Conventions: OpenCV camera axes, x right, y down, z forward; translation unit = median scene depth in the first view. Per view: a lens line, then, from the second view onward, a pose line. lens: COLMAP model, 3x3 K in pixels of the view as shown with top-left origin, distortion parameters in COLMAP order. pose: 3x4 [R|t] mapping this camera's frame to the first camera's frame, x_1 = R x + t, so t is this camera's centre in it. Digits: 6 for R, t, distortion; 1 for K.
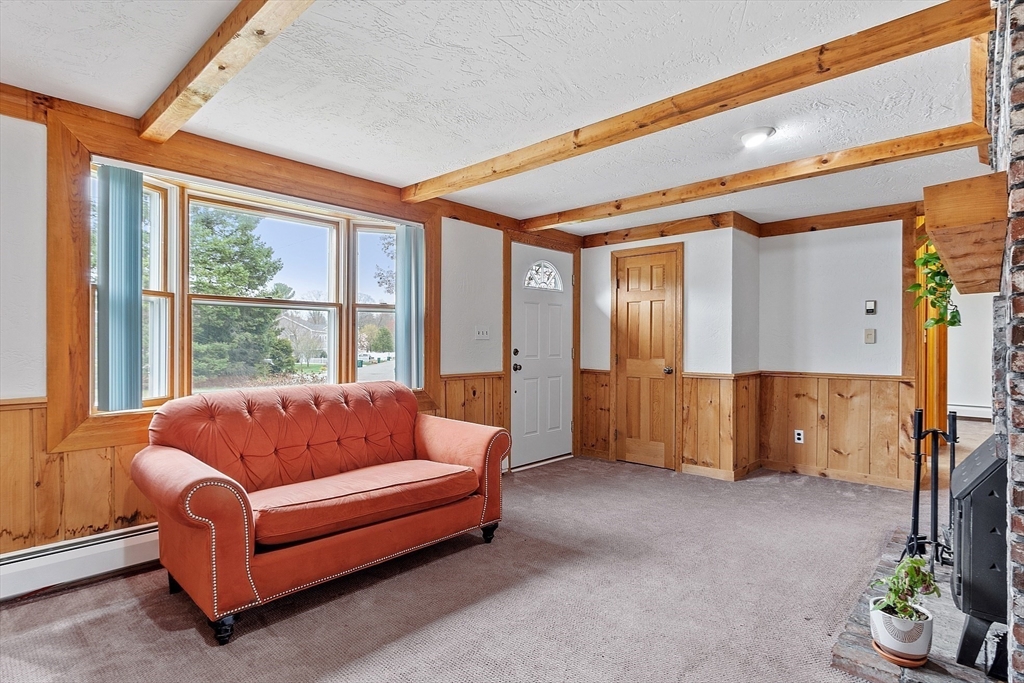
lens RADIAL K [[526.7, 0, 507.3], [0, 526.7, 346.6], [0, 0, 1]] dist [-0.003160, -0.000131]
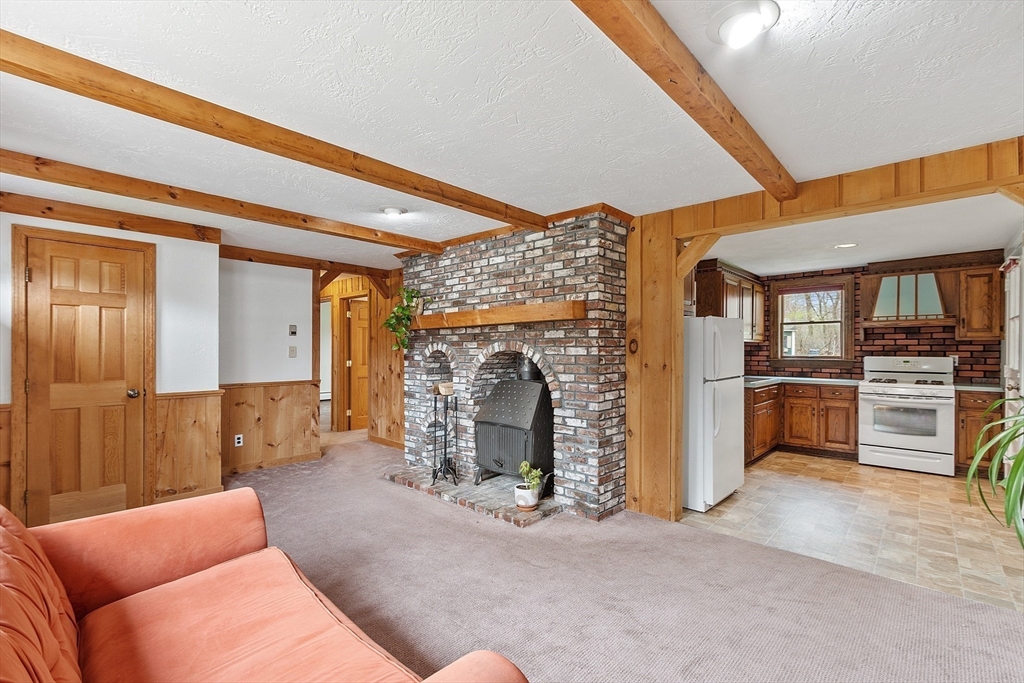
lens RADIAL K [[458.4, 0, 510.5], [0, 458.4, 351.1], [0, 0, 1]] dist [0.003549, -0.001419]
pose [[-0.018888, -0.007759, 0.999791, -0.442278], [0.003358, 0.999964, 0.007824, -0.026651], [-0.999816, 0.003505, -0.018861, 0.434753]]
